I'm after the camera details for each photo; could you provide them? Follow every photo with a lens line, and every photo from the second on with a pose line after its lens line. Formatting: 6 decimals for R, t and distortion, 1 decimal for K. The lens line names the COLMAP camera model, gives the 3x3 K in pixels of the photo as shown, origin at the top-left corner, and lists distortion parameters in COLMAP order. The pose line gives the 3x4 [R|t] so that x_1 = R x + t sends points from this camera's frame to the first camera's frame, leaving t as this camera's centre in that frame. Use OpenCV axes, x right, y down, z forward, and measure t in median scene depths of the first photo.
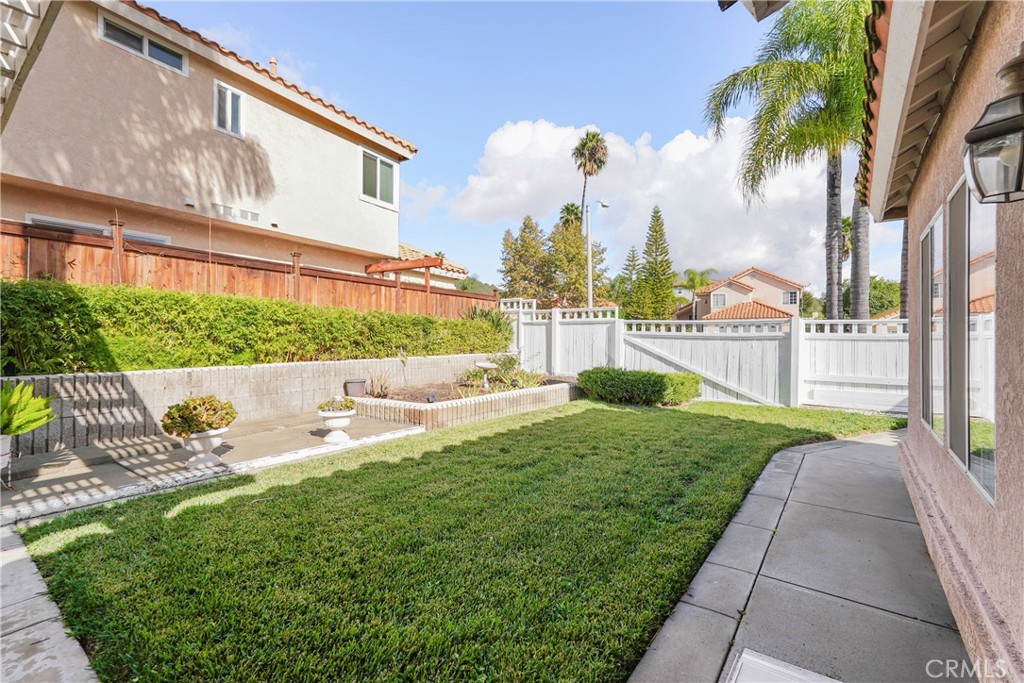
lens RADIAL K [[465.0, 0, 512.7], [0, 465.0, 338.6], [0, 0, 1]] dist [-0.012750, 0.007175]
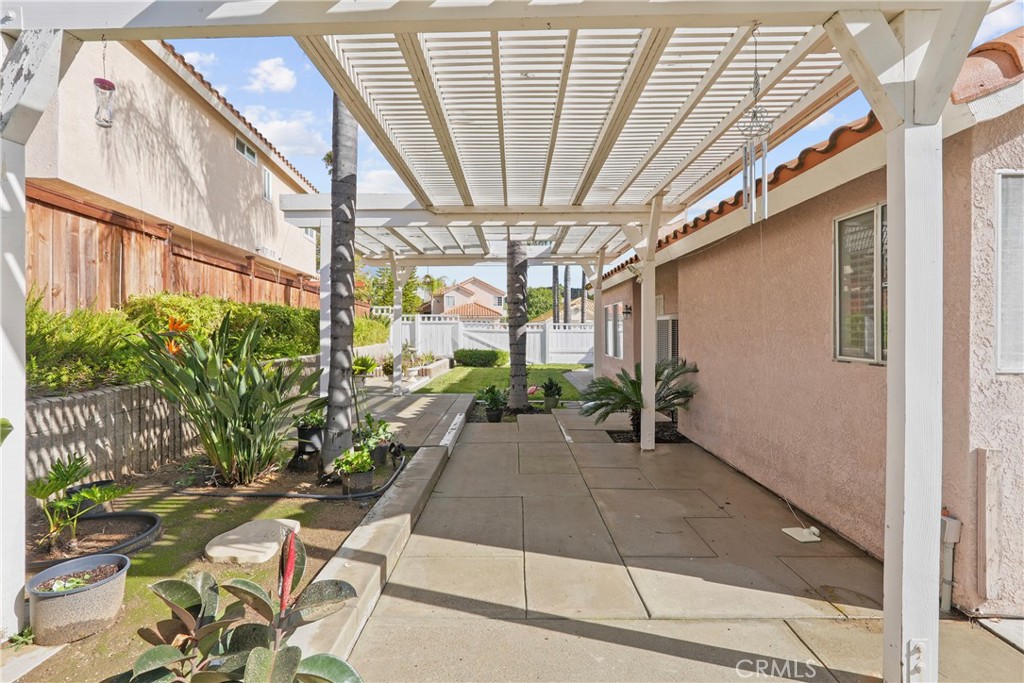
lens RADIAL K [[465.0, 0, 511.1], [0, 465.0, 338.3], [0, 0, 1]] dist [-0.012750, 0.007175]
pose [[0.809250, -0.017013, 0.587219, -0.594240], [0.006501, 0.999779, 0.020007, -0.012886], [-0.587429, -0.012374, 0.809181, -0.483950]]
